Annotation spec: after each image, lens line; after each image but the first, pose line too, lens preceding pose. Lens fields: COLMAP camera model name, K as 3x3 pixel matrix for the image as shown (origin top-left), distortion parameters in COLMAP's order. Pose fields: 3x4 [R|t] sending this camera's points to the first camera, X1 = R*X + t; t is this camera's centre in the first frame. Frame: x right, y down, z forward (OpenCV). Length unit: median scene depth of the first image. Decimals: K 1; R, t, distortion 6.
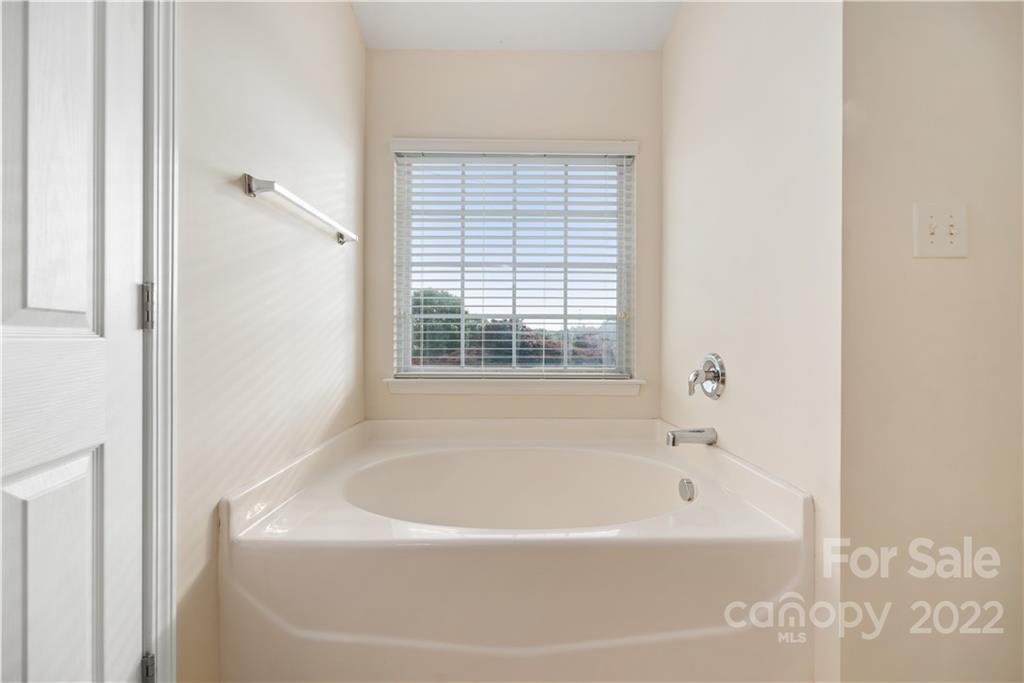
lens RADIAL K [[401.6, 0, 494.1], [0, 401.6, 335.4], [0, 0, 1]] dist [0.000595, 0.000130]
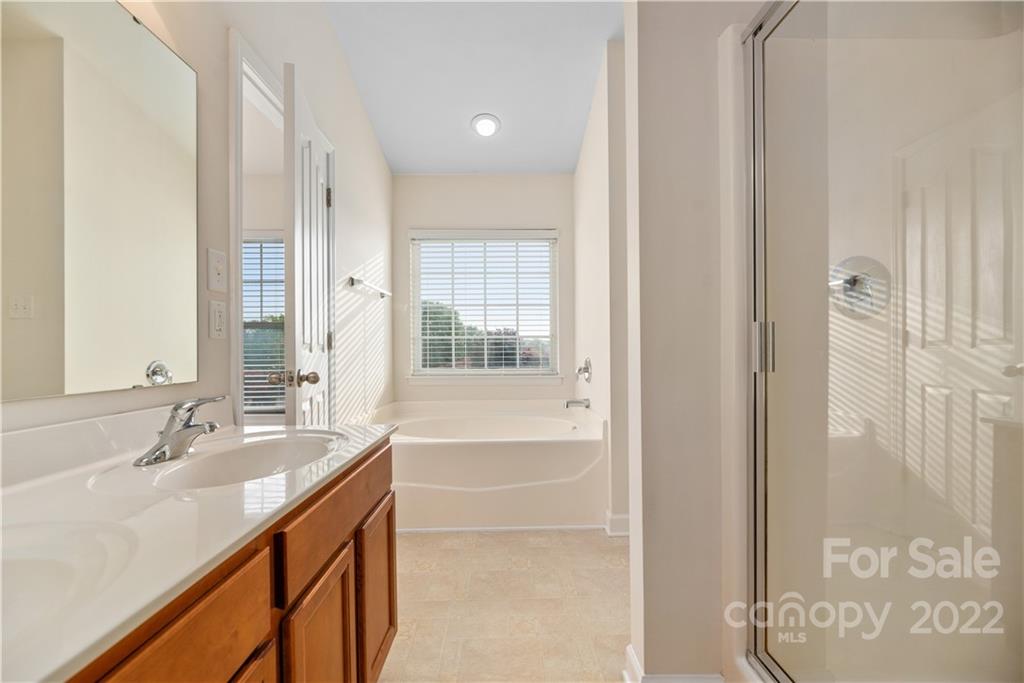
lens RADIAL K [[411.4, 0, 505.8], [0, 411.4, 344.3], [0, 0, 1]] dist [-0.000013, -0.000032]
pose [[0.999291, -0.009576, 0.036416, 0.073360], [0.009800, 0.999934, -0.005979, -0.008424], [-0.036356, 0.006332, 0.999319, -0.669253]]
